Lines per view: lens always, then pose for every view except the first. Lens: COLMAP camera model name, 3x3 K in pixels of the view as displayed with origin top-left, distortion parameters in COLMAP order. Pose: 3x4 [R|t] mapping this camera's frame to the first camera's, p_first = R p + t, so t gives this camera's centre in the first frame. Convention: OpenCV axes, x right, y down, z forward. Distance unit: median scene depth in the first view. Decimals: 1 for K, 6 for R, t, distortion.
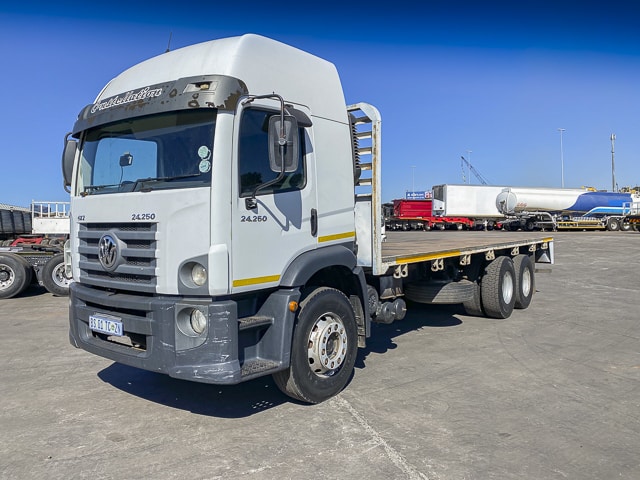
lens RADIAL K [[487.5, 0, 332.8], [0, 487.5, 237.4], [0, 0, 1]] dist [0.002114, -0.000072]
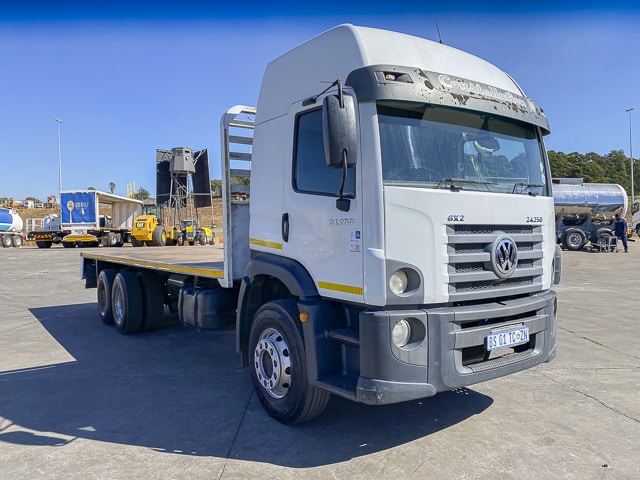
lens RADIAL K [[487.5, 0, 332.2], [0, 487.5, 226.9], [0, 0, 1]] dist [0.002114, -0.000072]
pose [[0.305049, 0.008292, 0.952301, -1.470679], [0.026927, 0.999487, -0.017328, -0.019850], [-0.951956, 0.030928, 0.304669, 1.057546]]
